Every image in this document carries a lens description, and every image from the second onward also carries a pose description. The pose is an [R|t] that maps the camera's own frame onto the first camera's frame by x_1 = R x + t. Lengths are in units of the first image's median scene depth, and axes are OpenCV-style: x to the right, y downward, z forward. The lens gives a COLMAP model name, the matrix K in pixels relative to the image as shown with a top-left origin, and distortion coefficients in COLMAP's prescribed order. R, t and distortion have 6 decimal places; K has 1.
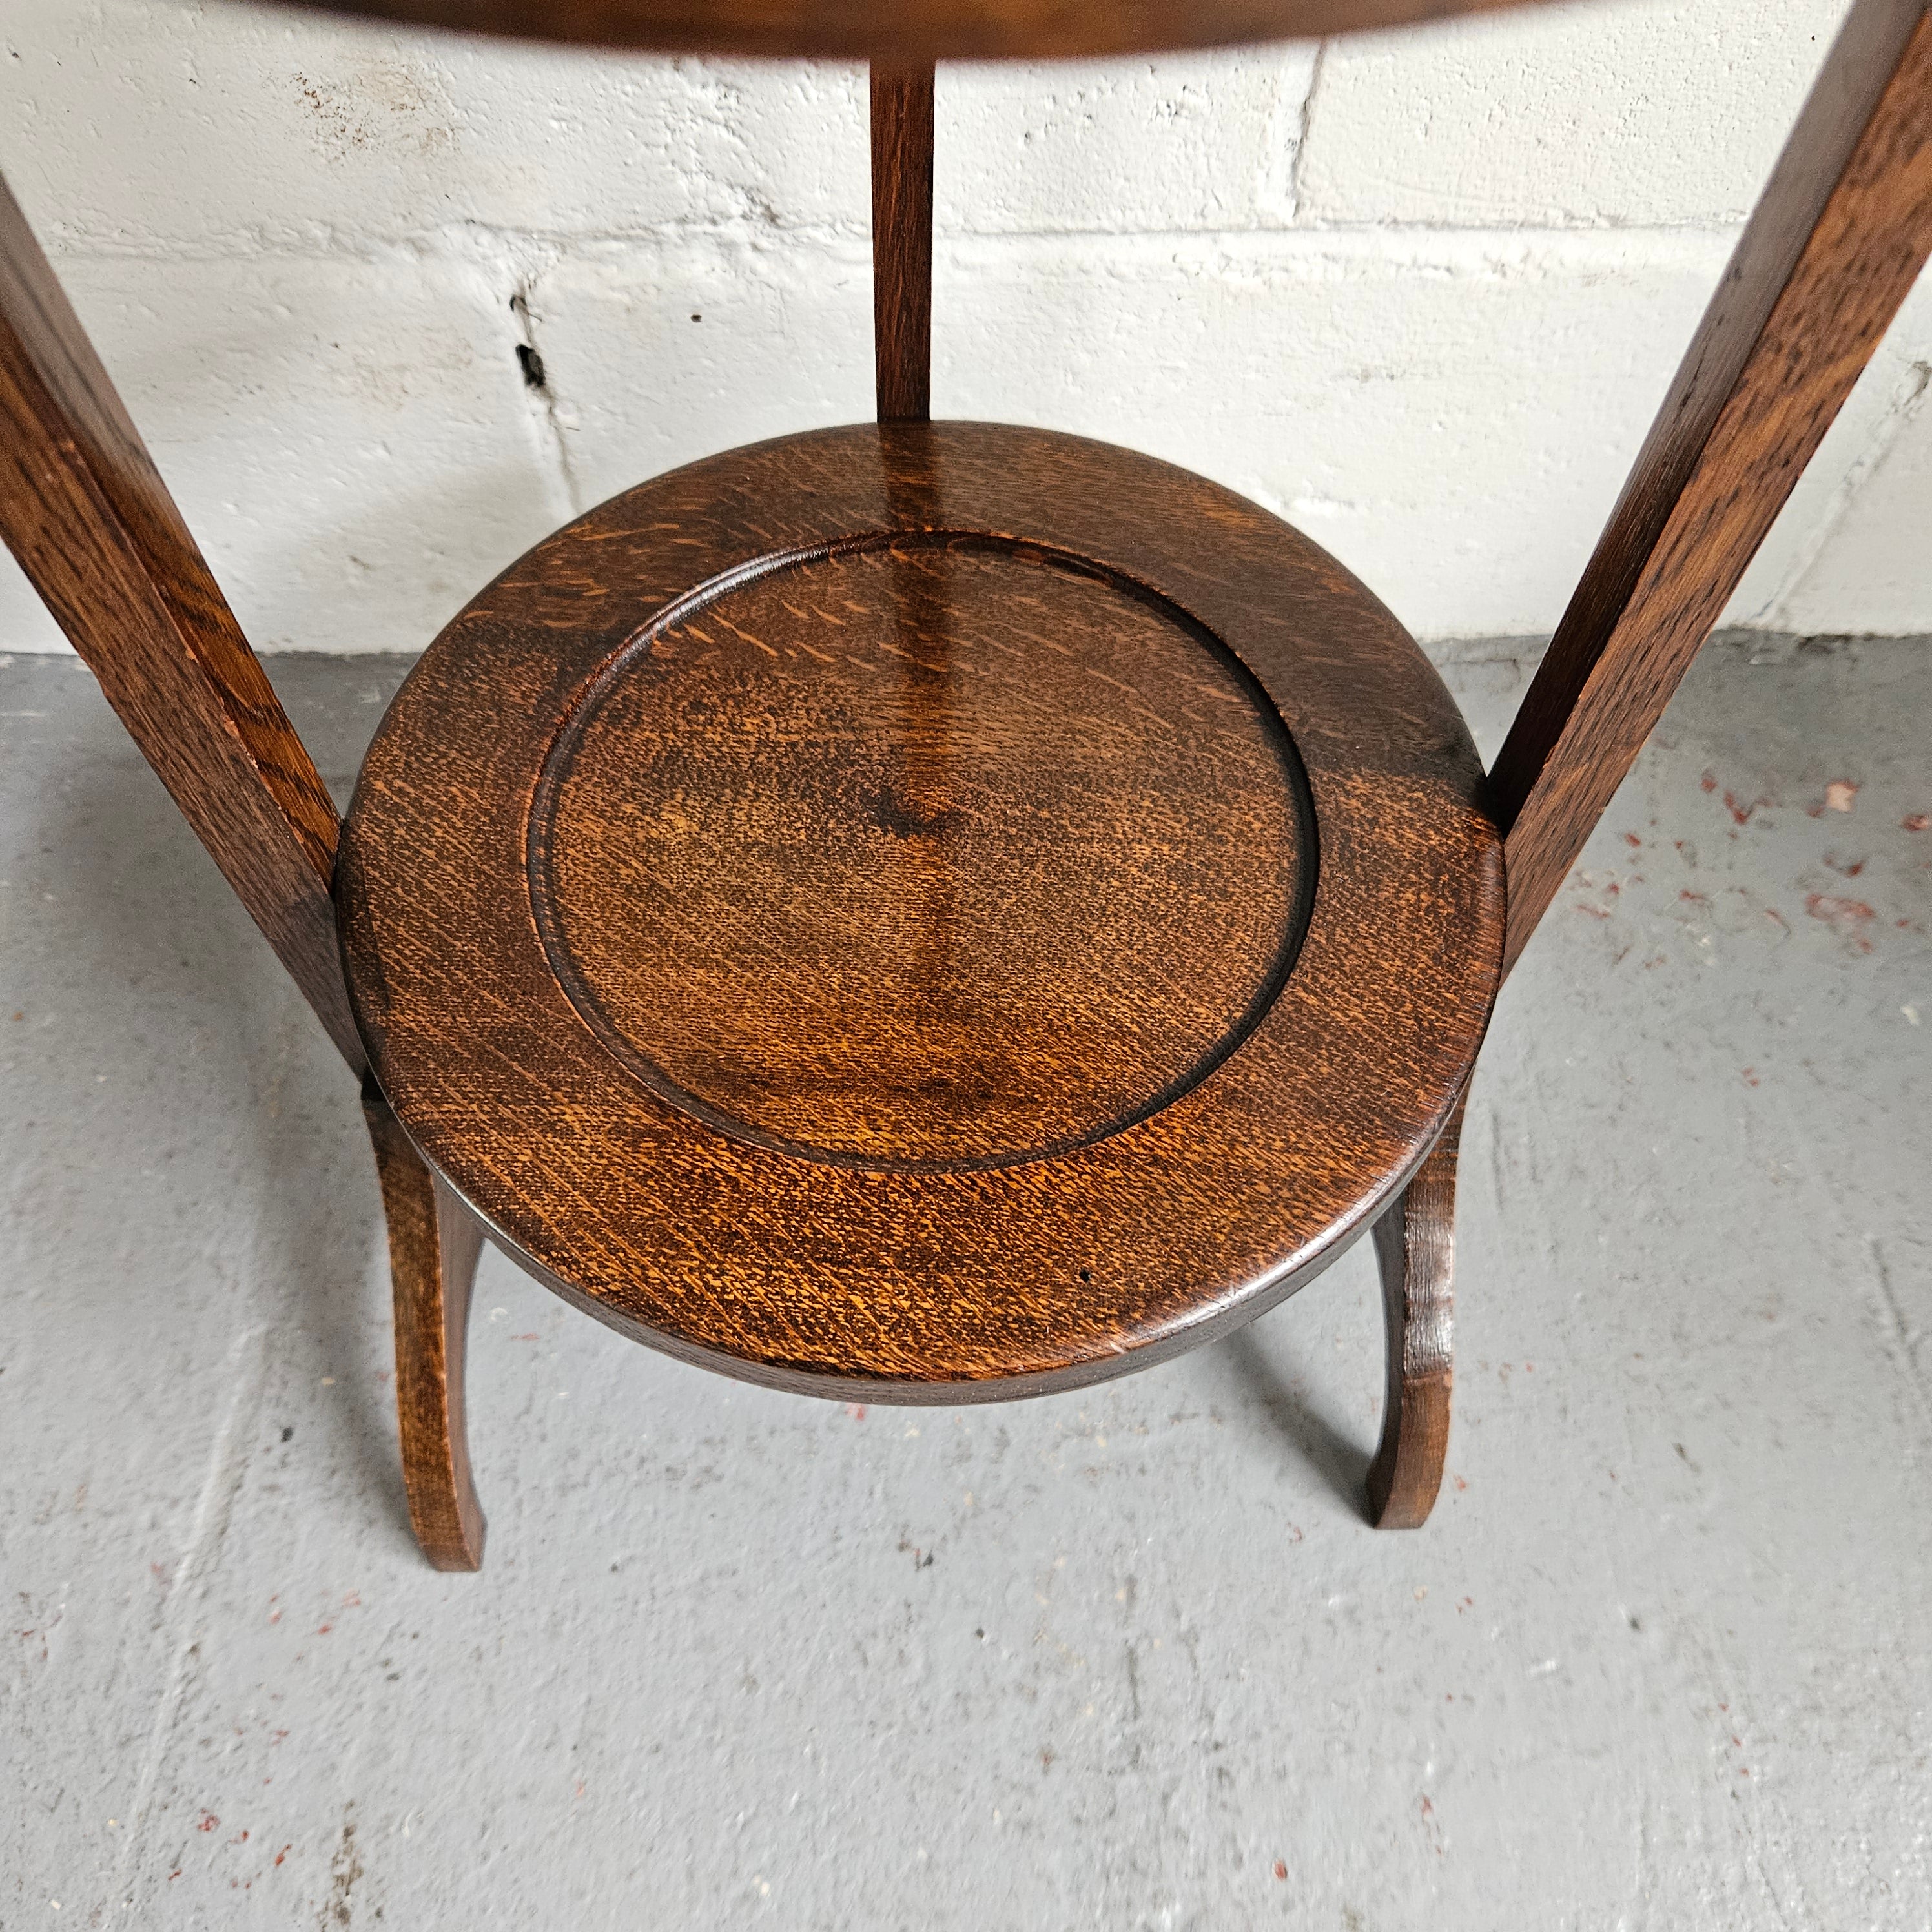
lens RADIAL K [[1752.3, 0, 963.4], [0, 1752.3, 980.6], [0, 0, 1]] dist [0.026515, 0.000000]
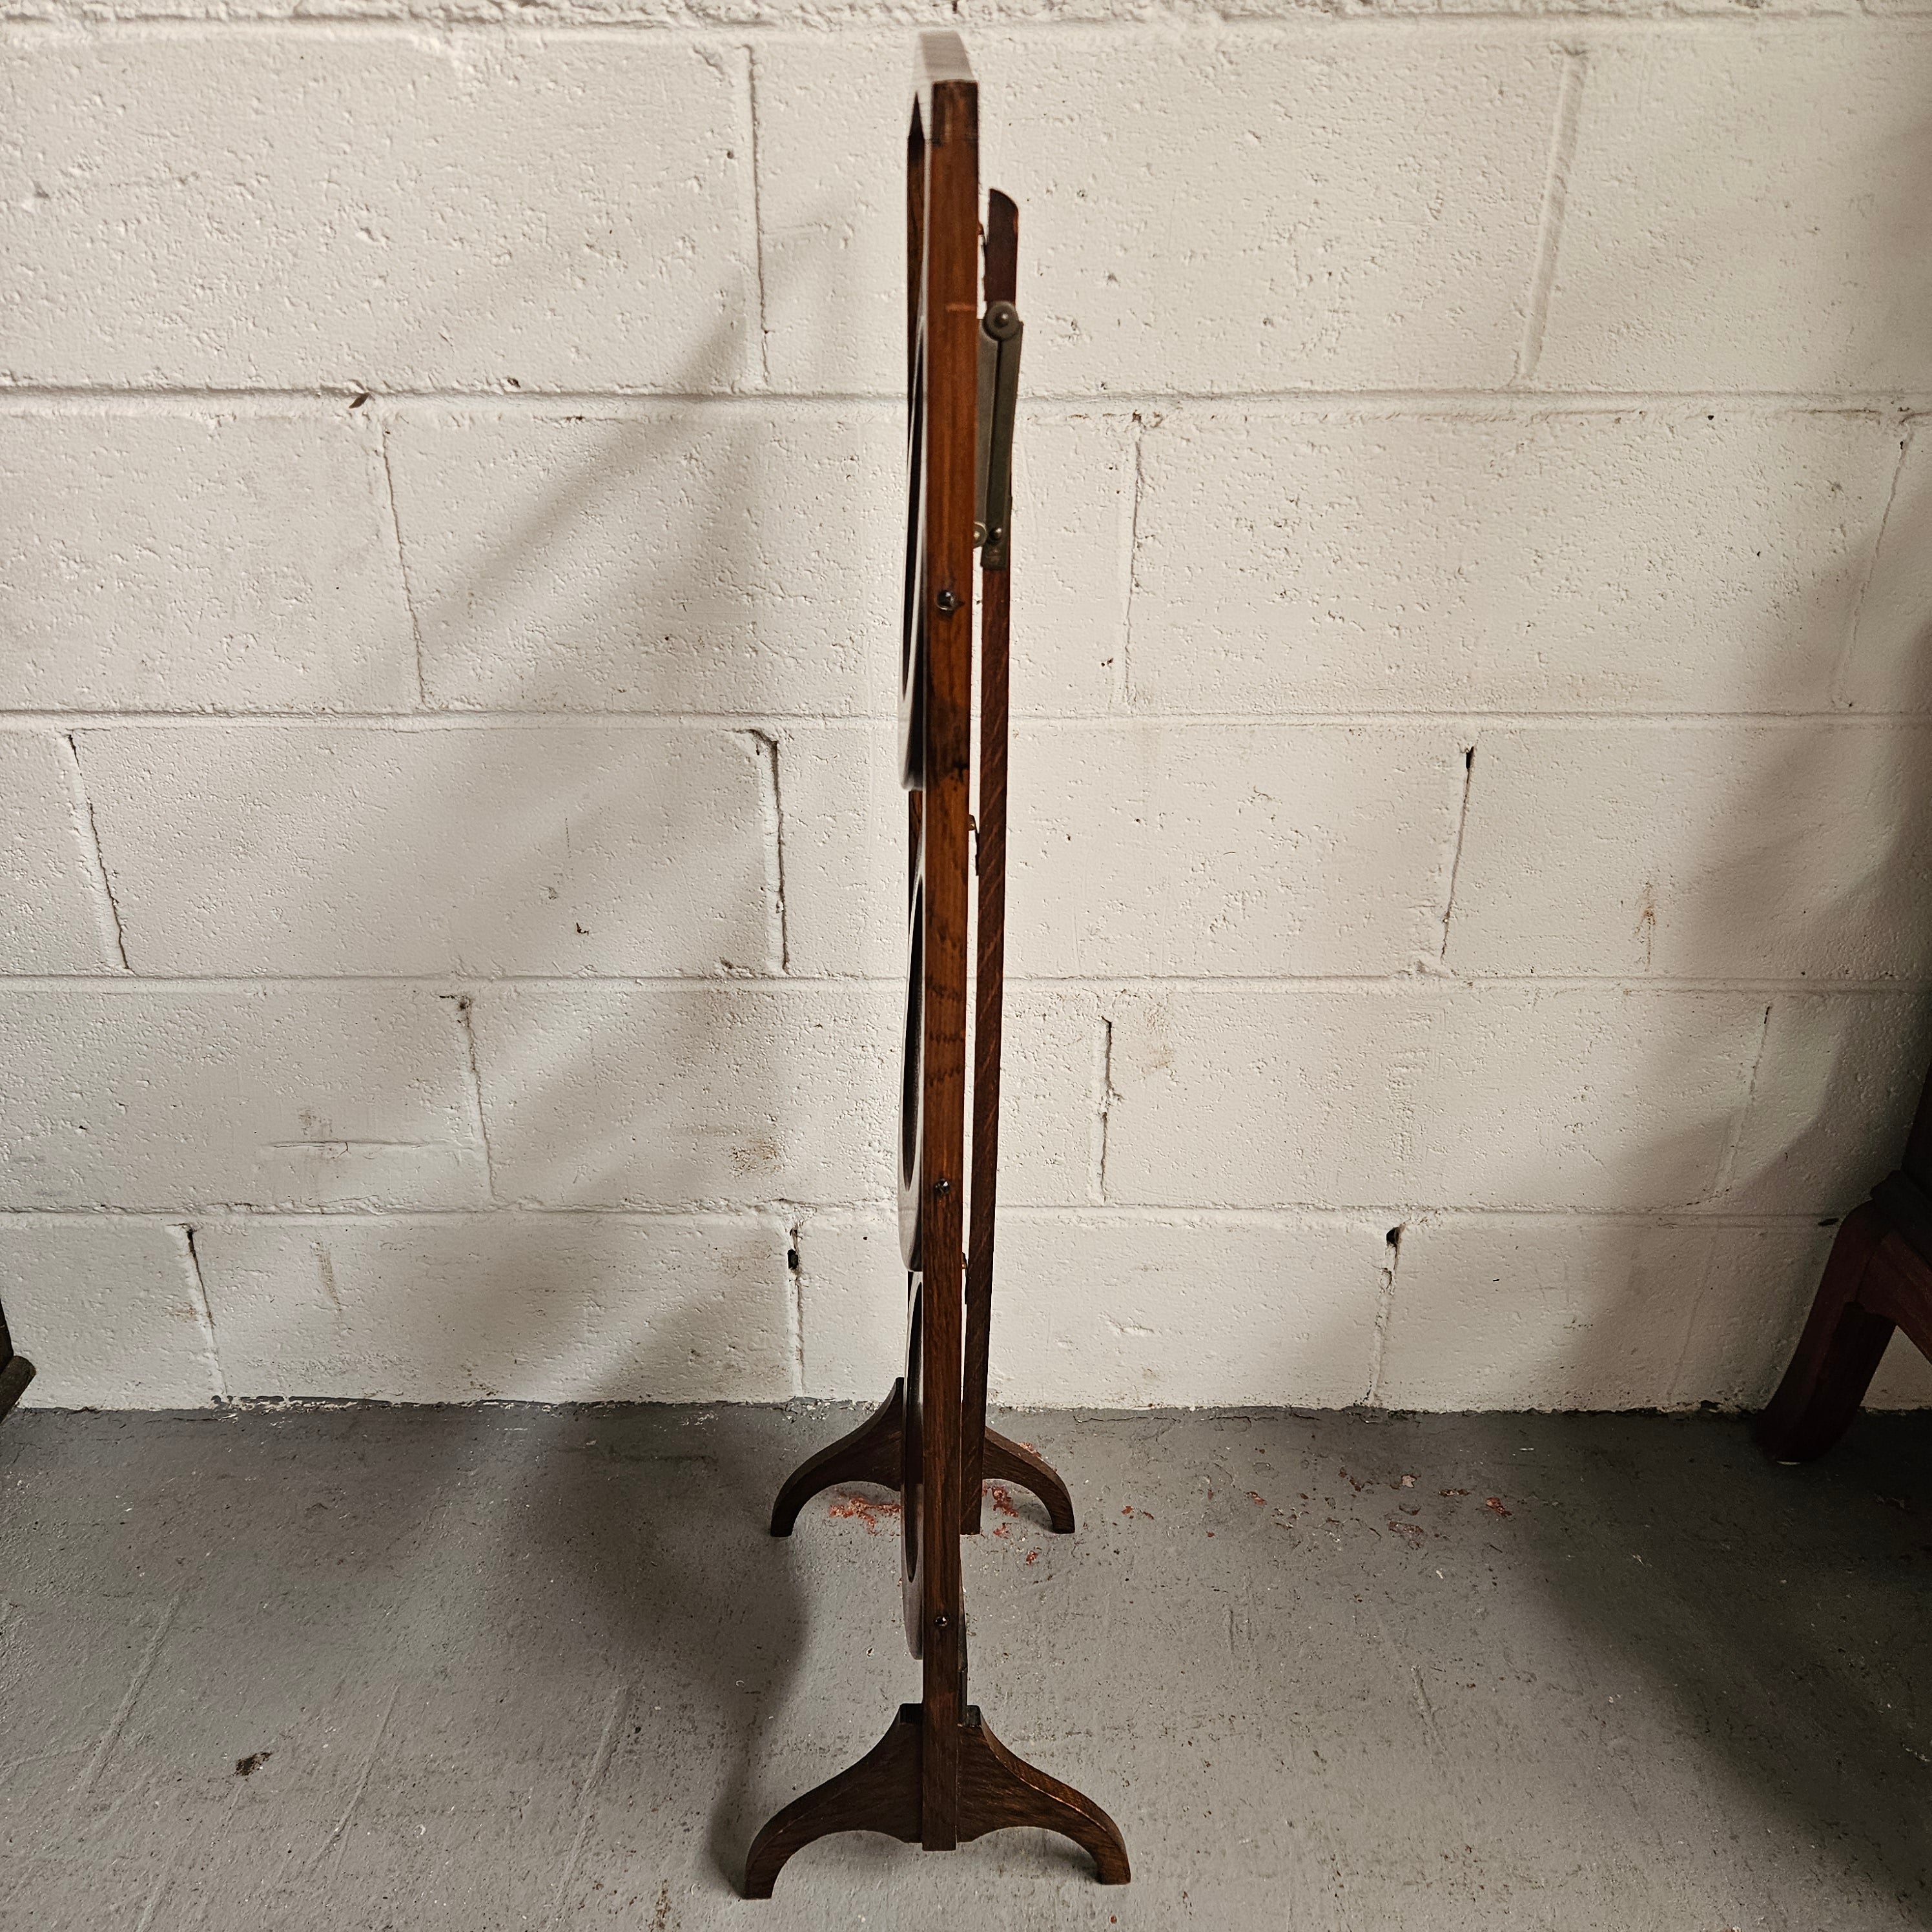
lens RADIAL K [[1741.6, 0, 950.6], [0, 1741.6, 951.4], [0, 0, 1]] dist [0.040908, -0.026043]
pose [[0.999457, 0.007565, -0.032084, 0.044188], [-0.024905, 0.810916, -0.584633, 0.744247], [0.021595, 0.585114, 0.810663, -1.248378]]
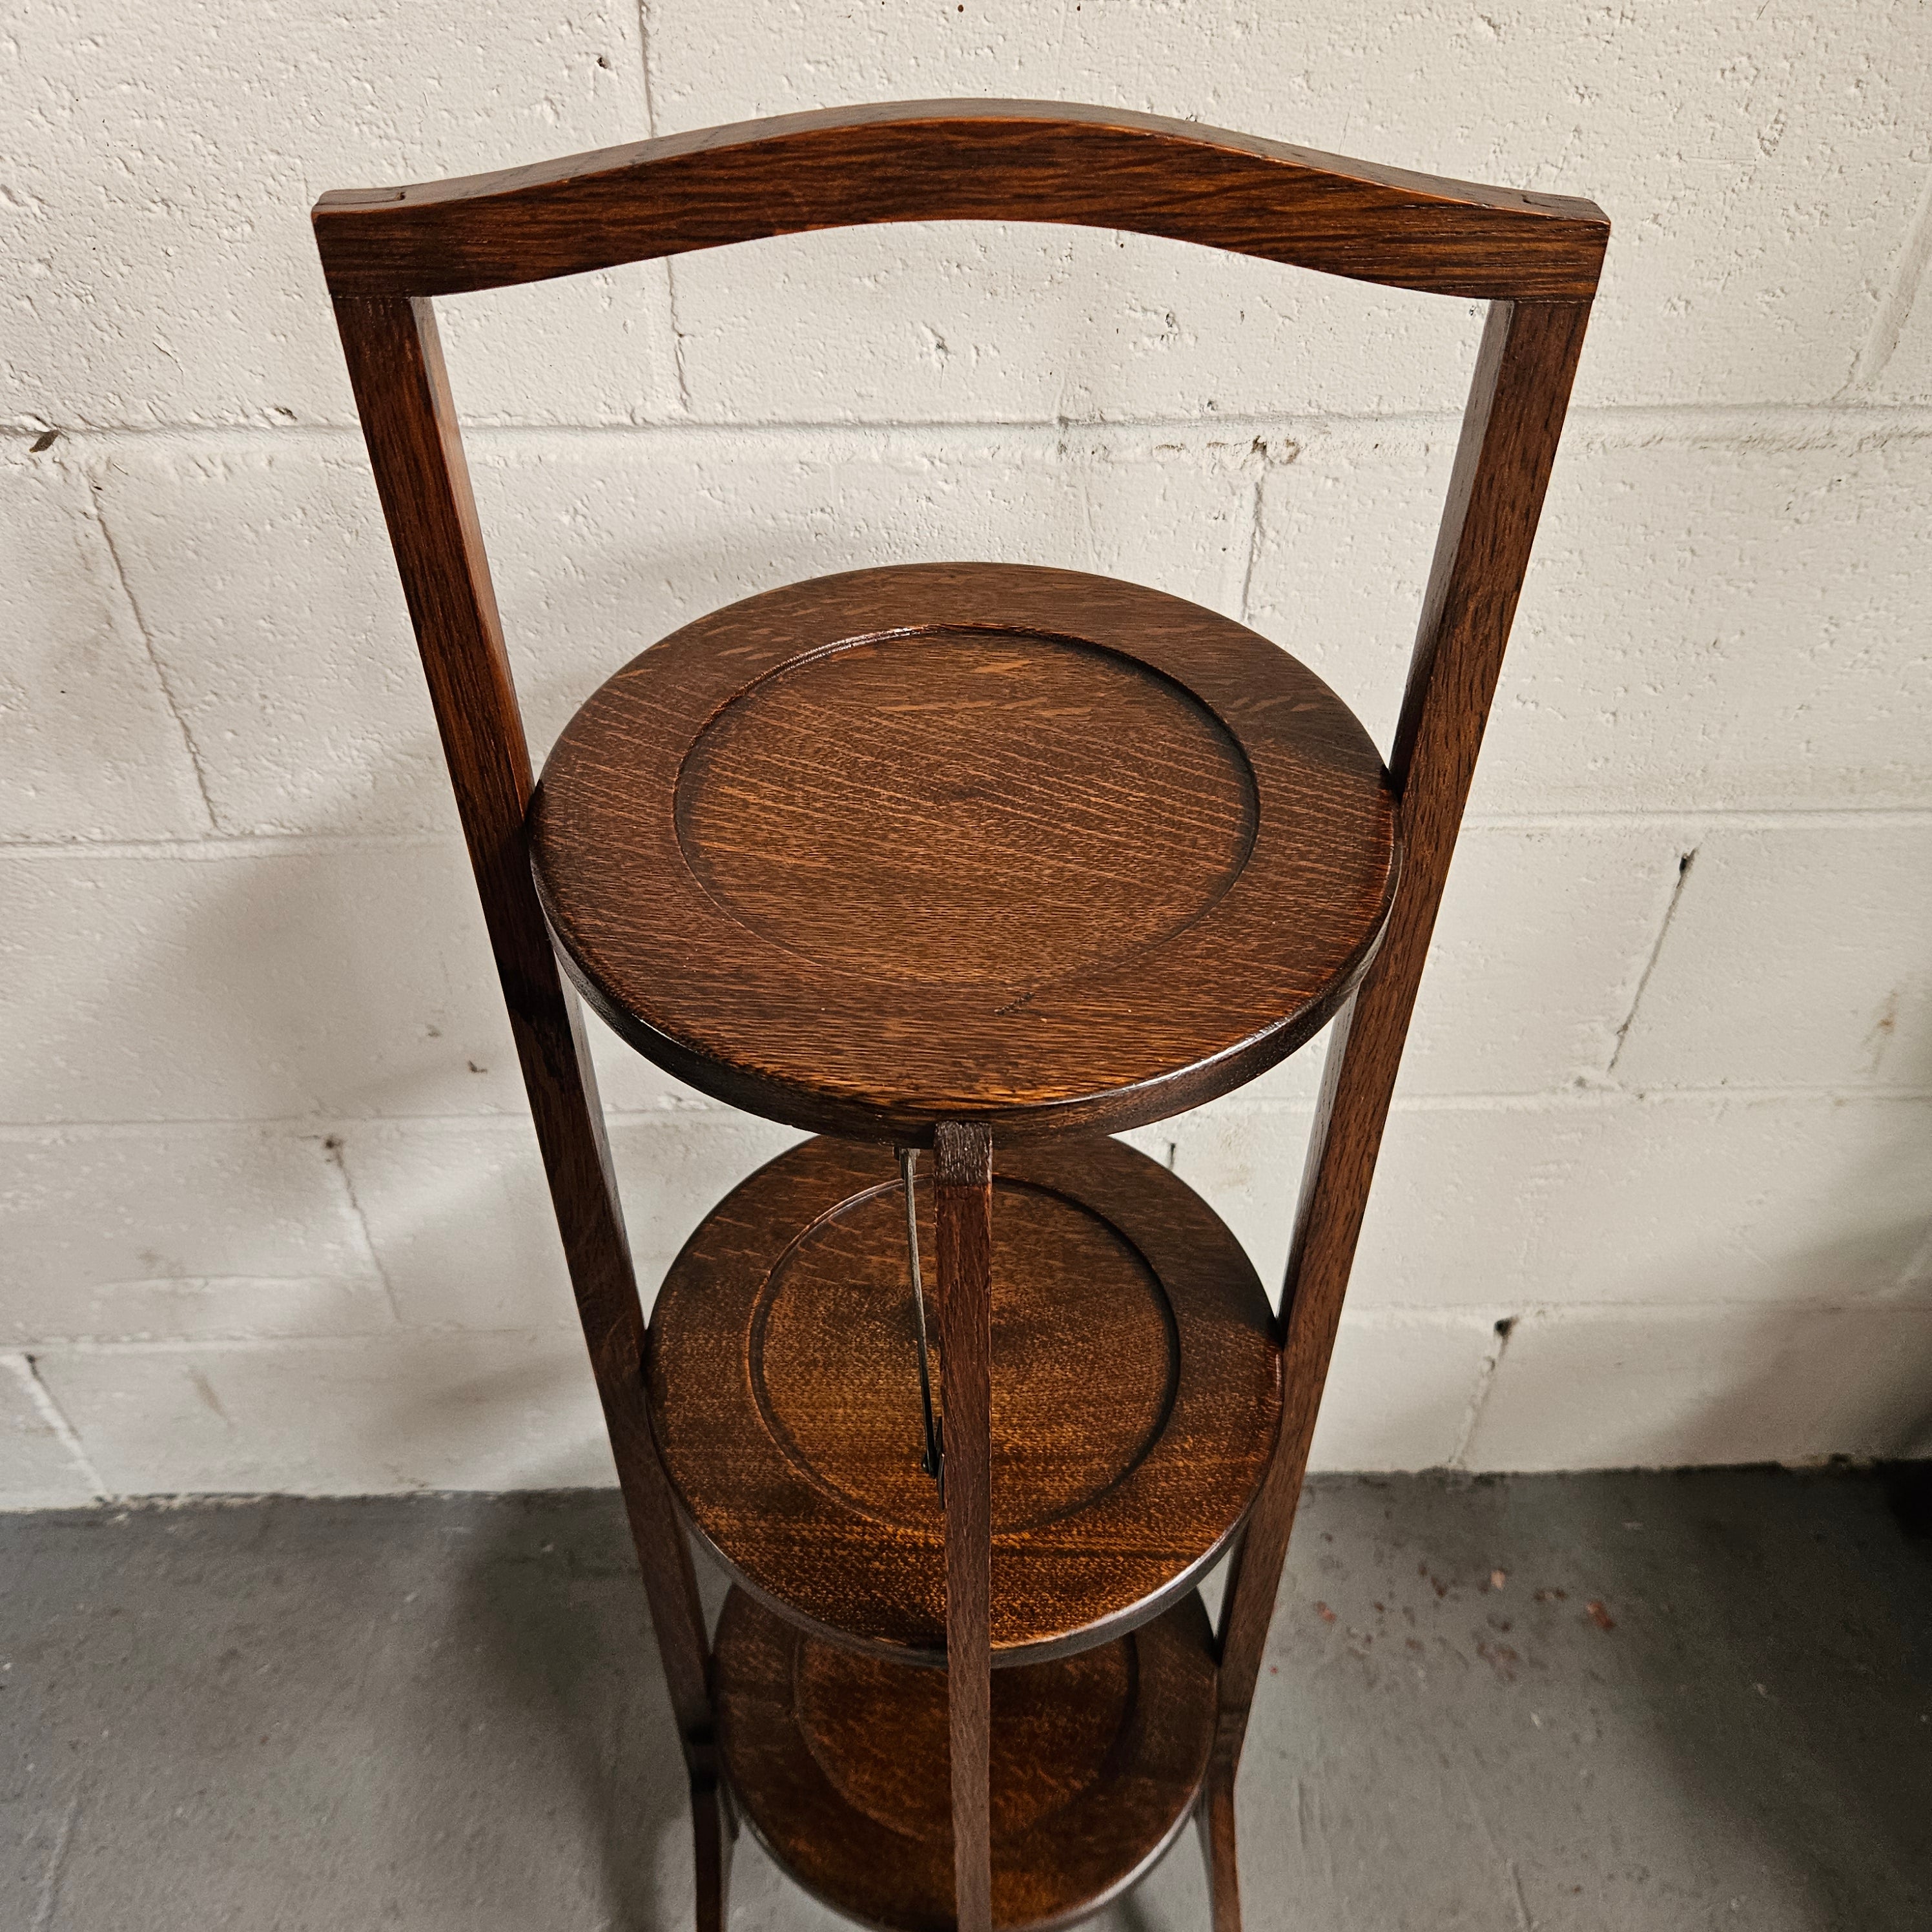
lens RADIAL K [[1752.3, 0, 957.4], [0, 1752.3, 920.5], [0, 0, 1]] dist [0.026515, 0.000000]
pose [[0.999980, -0.004452, -0.004553, -0.033803], [0.002690, 0.943404, -0.331635, -0.179958], [0.005771, 0.331616, 0.943397, -1.095465]]
